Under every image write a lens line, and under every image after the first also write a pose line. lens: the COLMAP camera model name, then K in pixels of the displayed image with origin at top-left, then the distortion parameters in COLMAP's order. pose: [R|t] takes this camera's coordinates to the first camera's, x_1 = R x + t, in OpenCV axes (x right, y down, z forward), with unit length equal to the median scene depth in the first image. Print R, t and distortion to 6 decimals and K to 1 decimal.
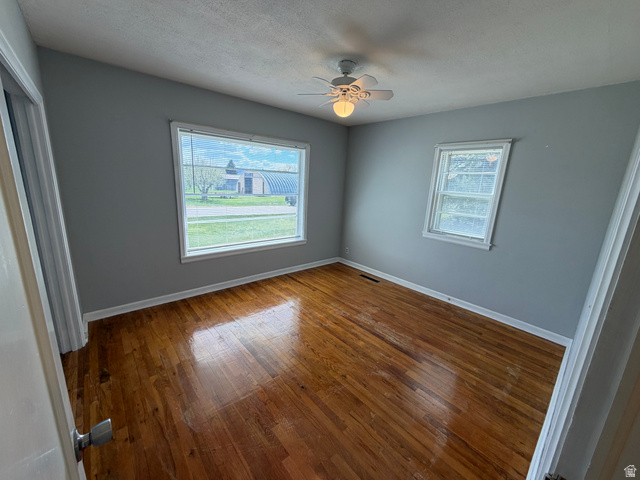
lens RADIAL K [[253.8, 0, 320.0], [0, 253.8, 239.7], [0, 0, 1]] dist [-0.001121, -0.000077]
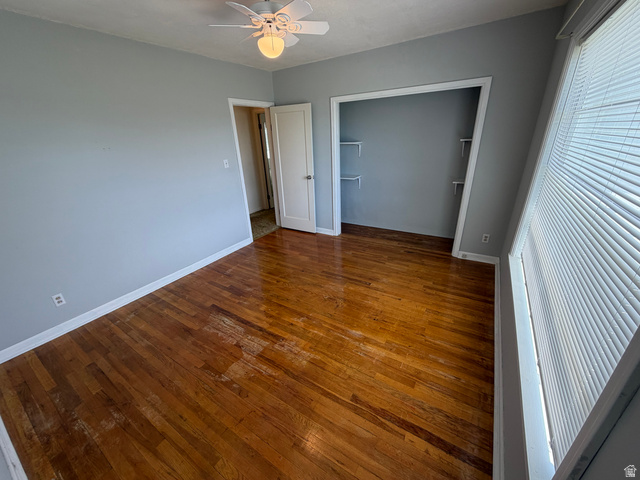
lens RADIAL K [[253.8, 0, 320.0], [0, 253.8, 241.2], [0, 0, 1]] dist [-0.001121, -0.000077]
pose [[-0.960492, 0.102703, -0.258666, 0.153665], [-0.064462, 0.822049, 0.565756, -0.342775], [0.270740, 0.560078, -0.782951, 1.462586]]
